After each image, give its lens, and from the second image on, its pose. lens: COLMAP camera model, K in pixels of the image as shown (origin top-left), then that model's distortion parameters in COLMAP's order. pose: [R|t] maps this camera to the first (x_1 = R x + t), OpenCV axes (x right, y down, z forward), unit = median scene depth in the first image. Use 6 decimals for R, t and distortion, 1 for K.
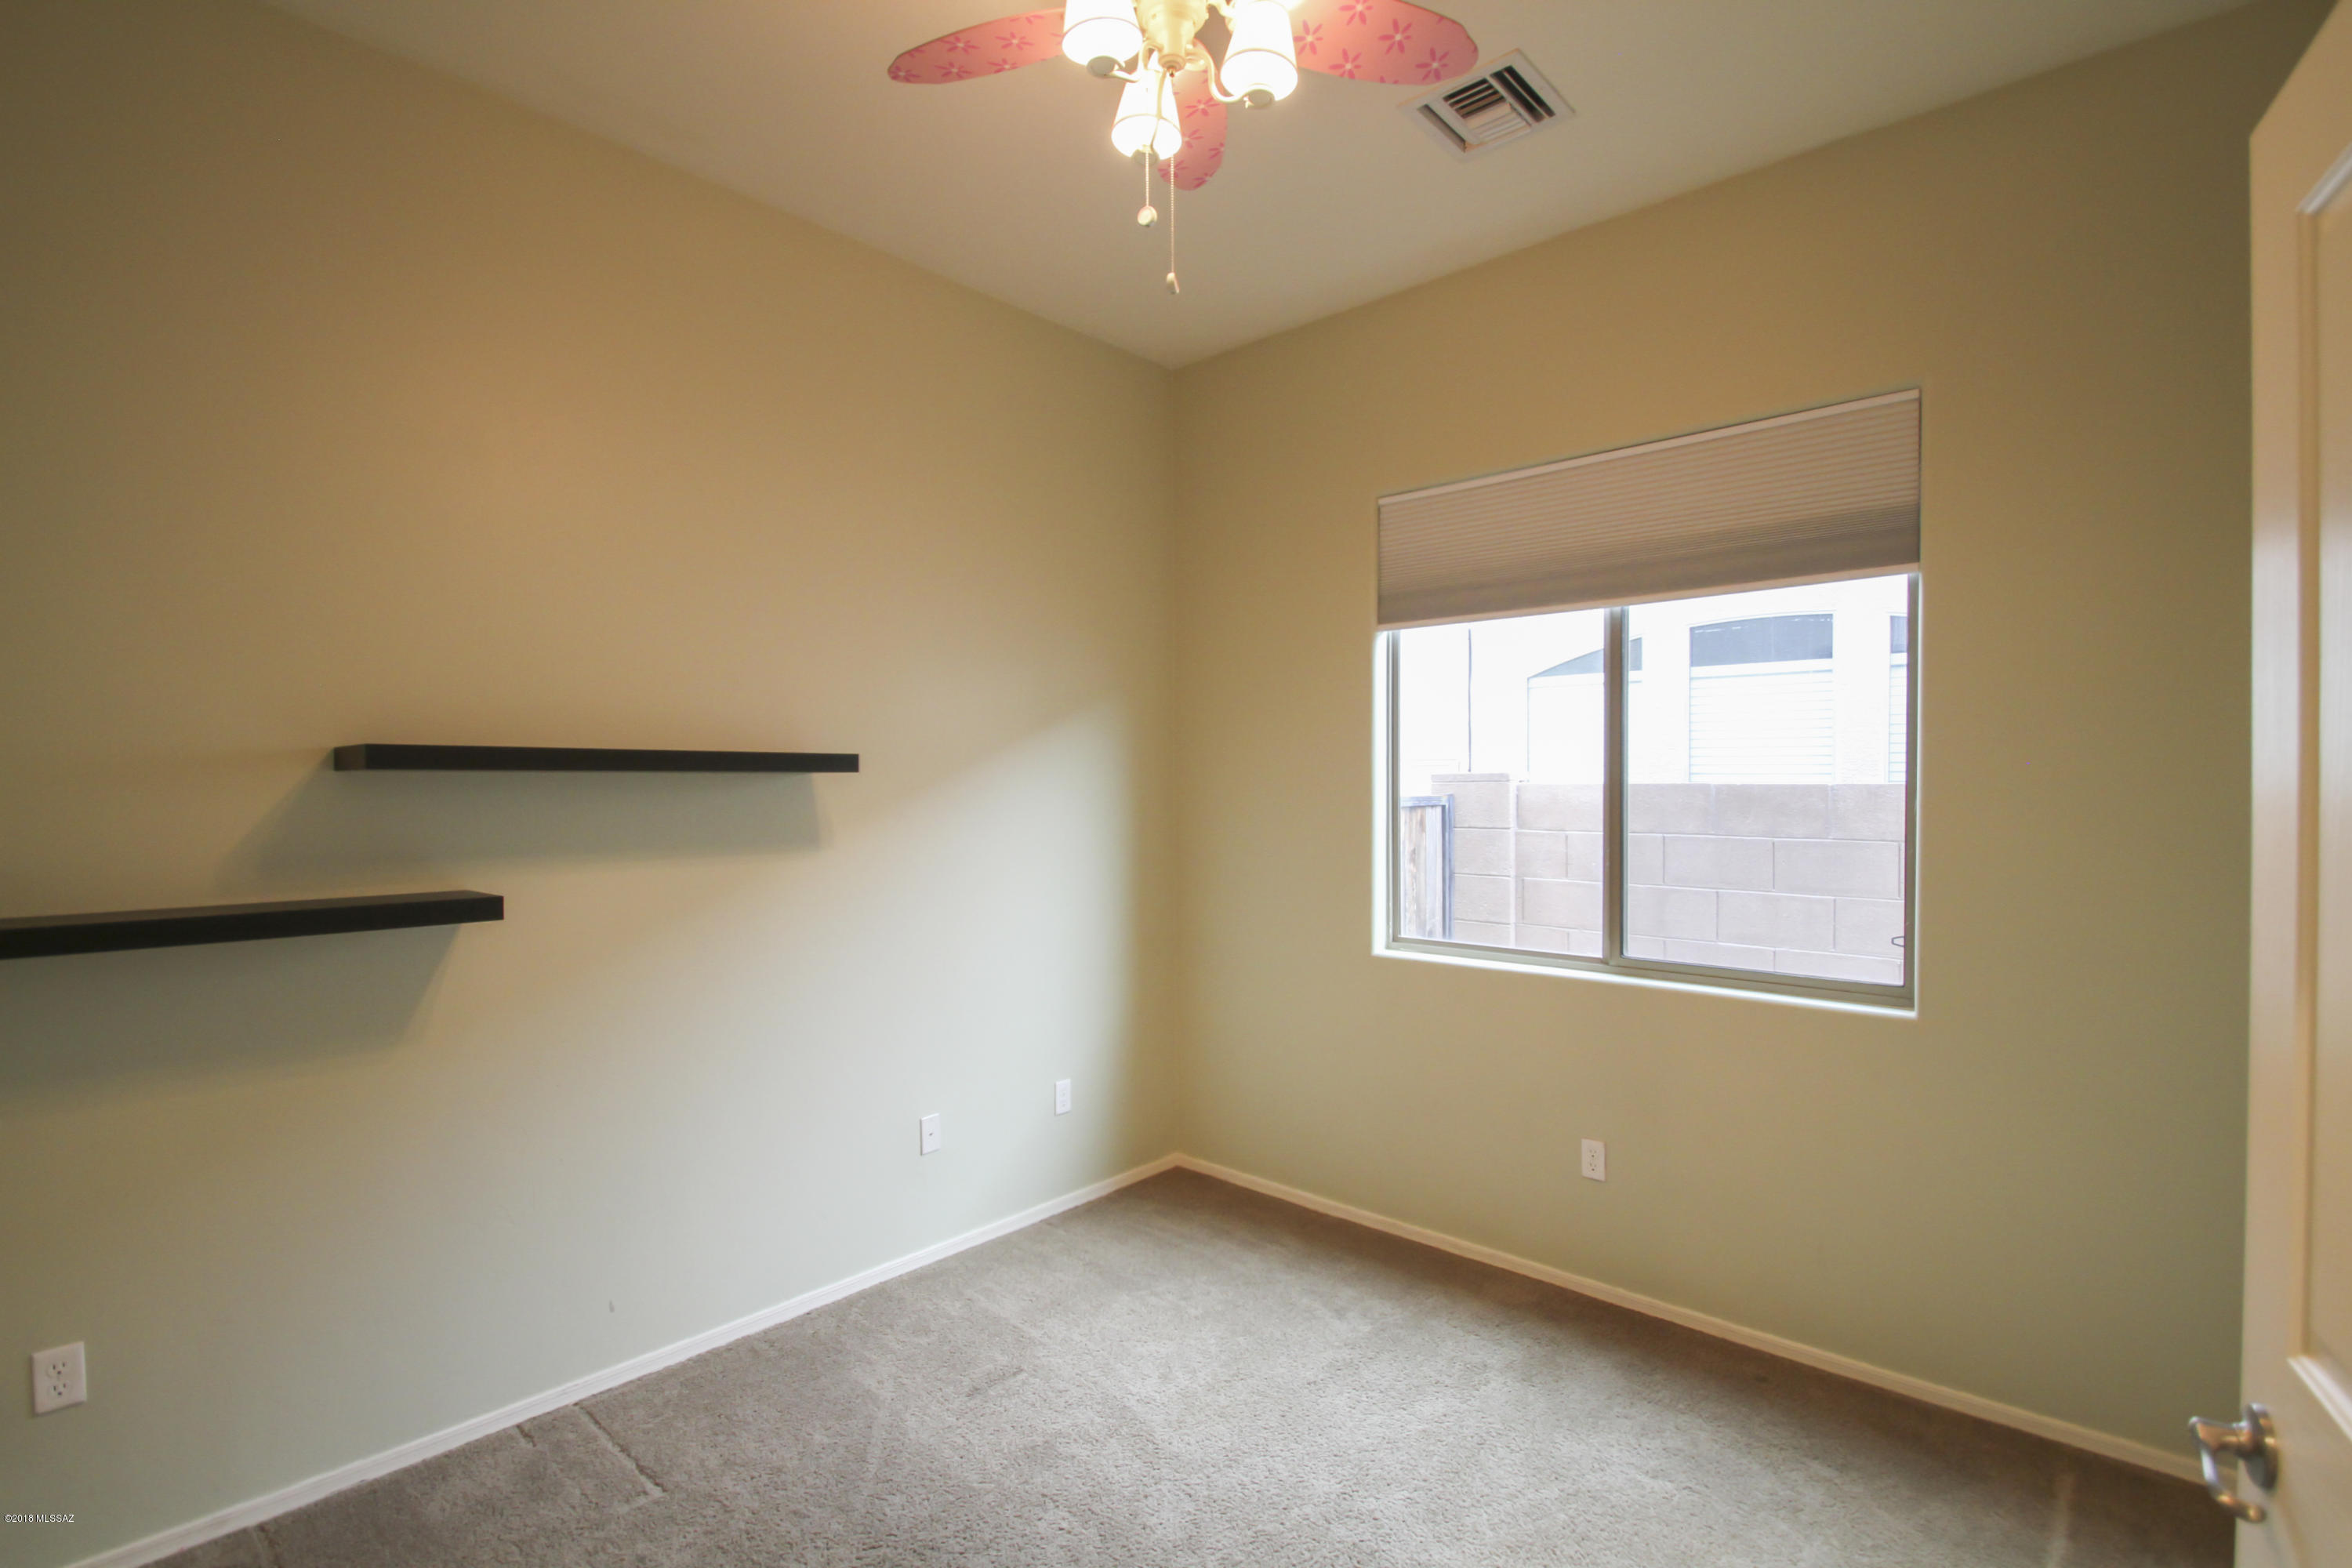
lens RADIAL K [[1087.6, 0, 1178.5], [0, 1087.6, 779.1], [0, 0, 1]] dist [0.001984, -0.010145]
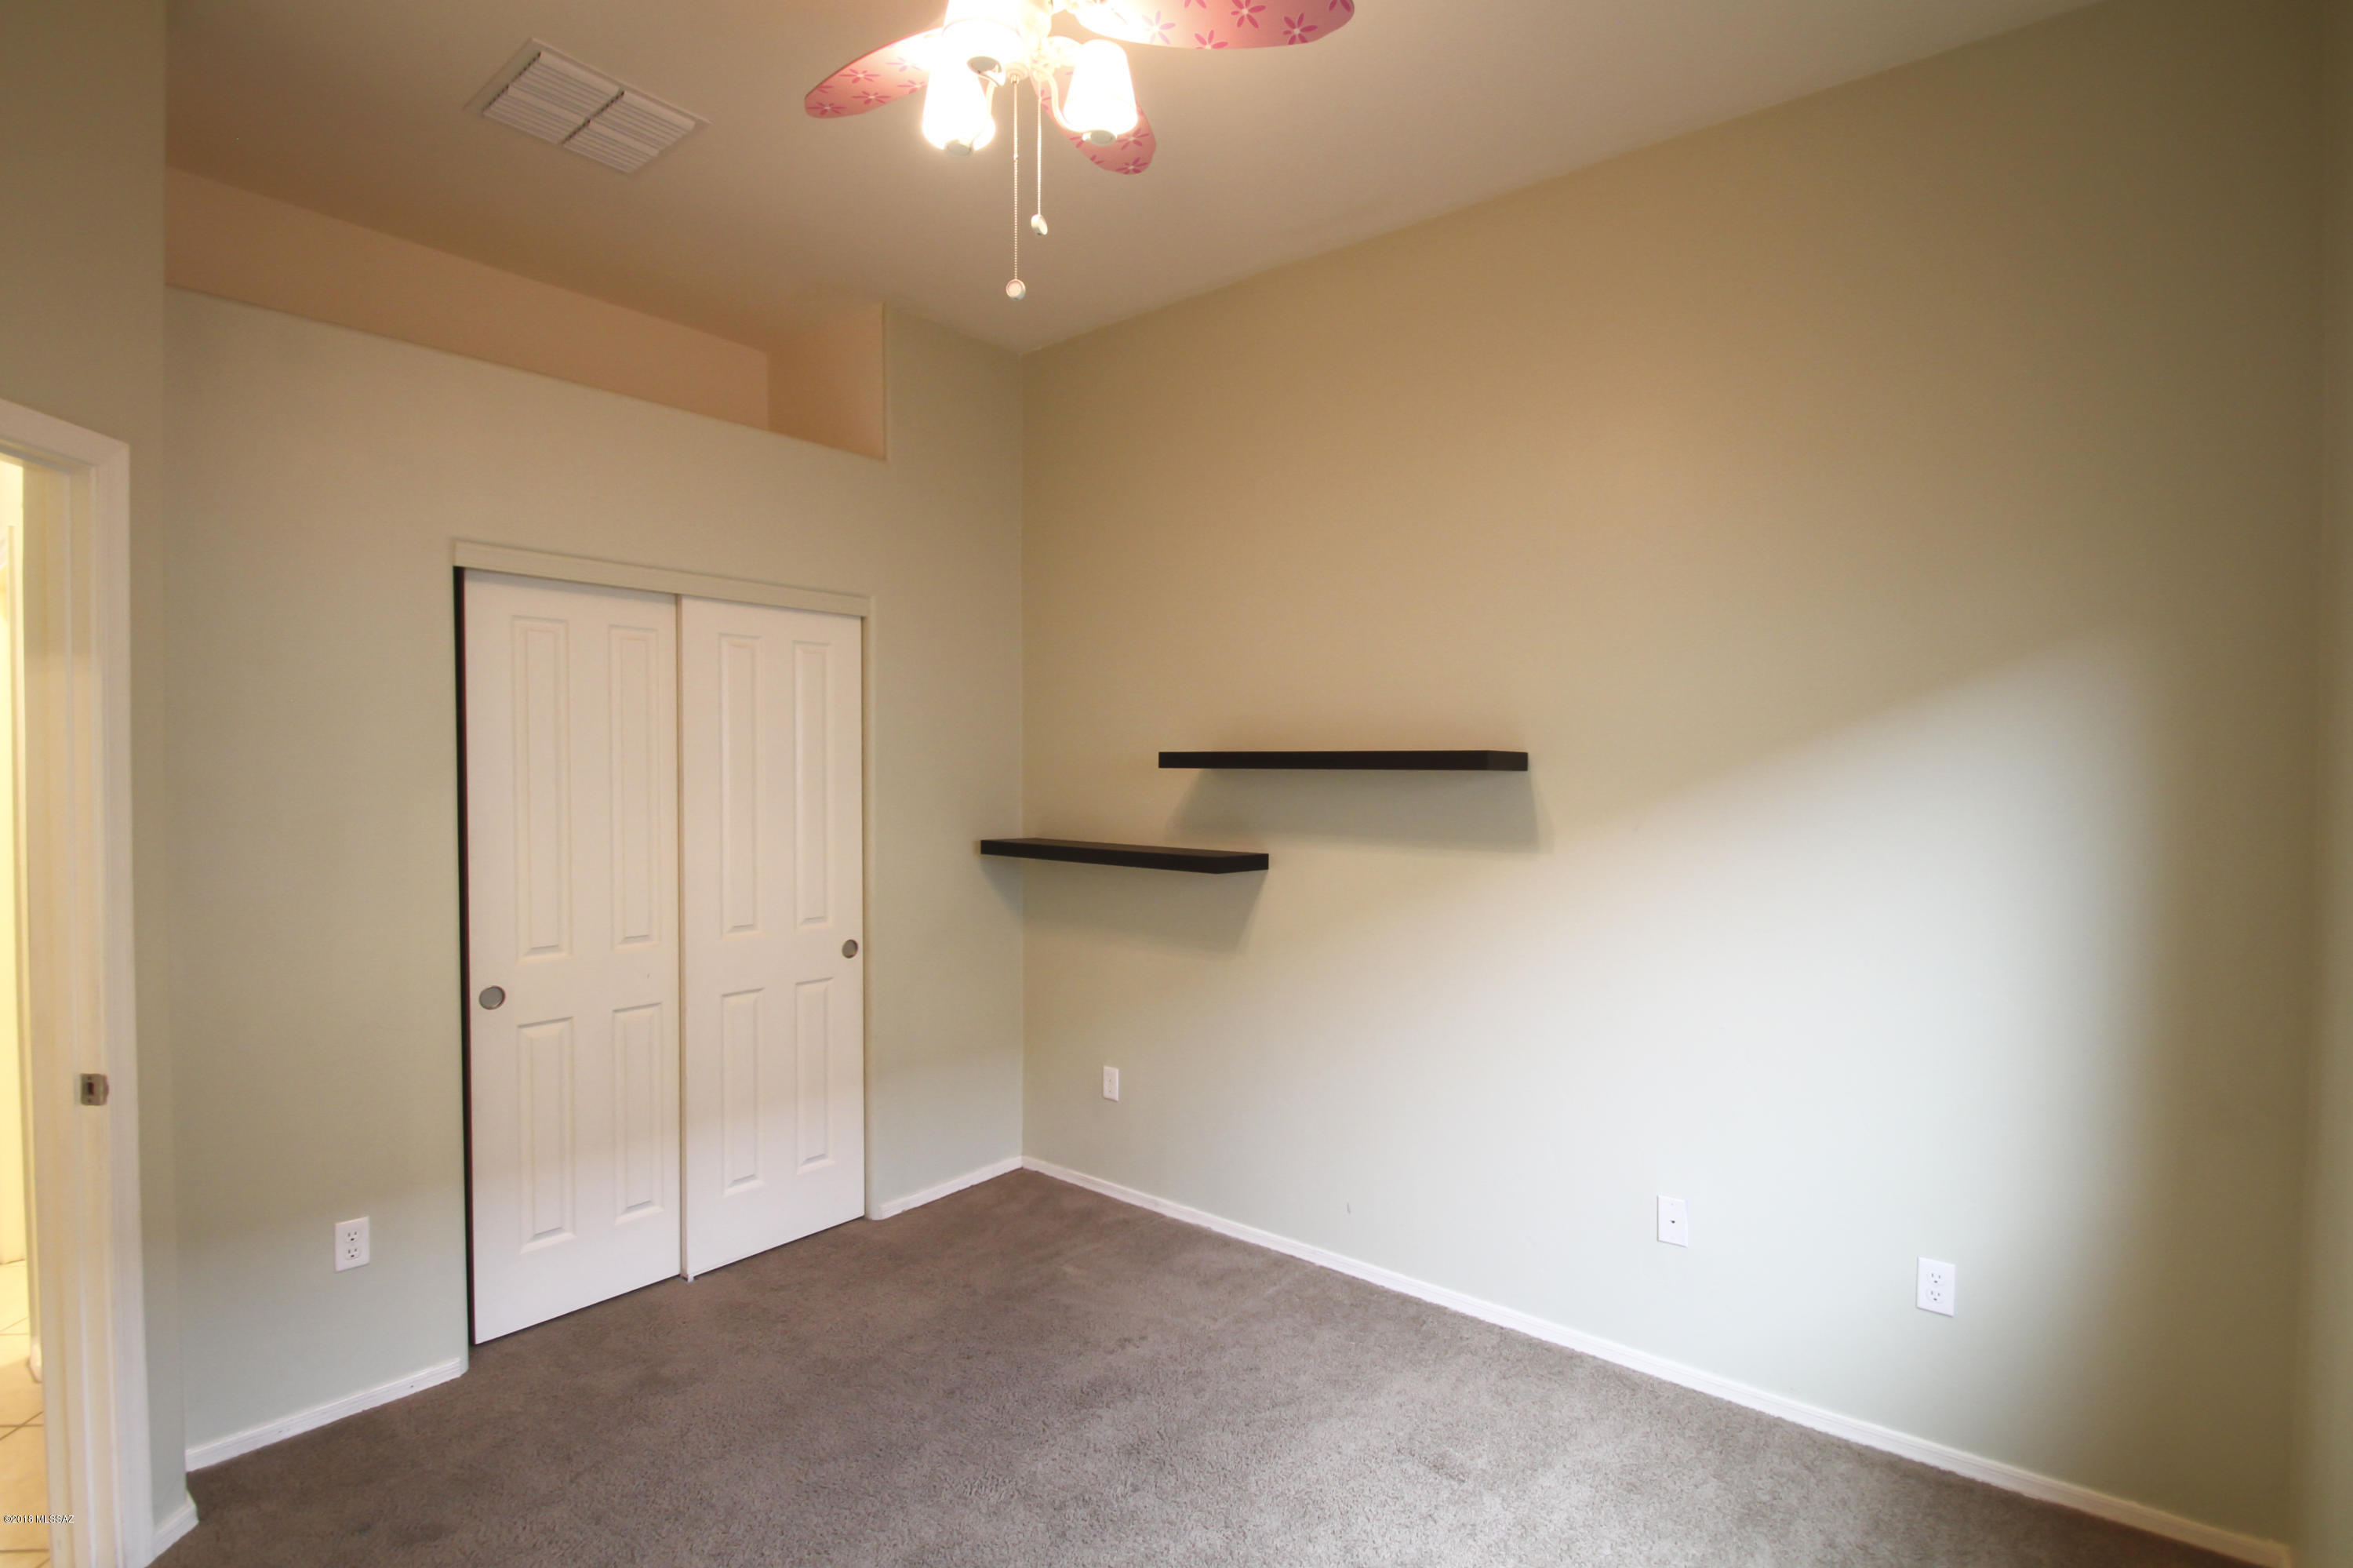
lens RADIAL K [[1088.2, 0, 1177.8], [0, 1088.2, 783.6], [0, 0, 1]] dist [0.001984, -0.010145]
pose [[0.060488, 0.010187, -0.998117, 0.666551], [-0.003800, 0.999943, 0.009975, -0.002767], [0.998162, 0.003189, 0.060523, 0.717585]]
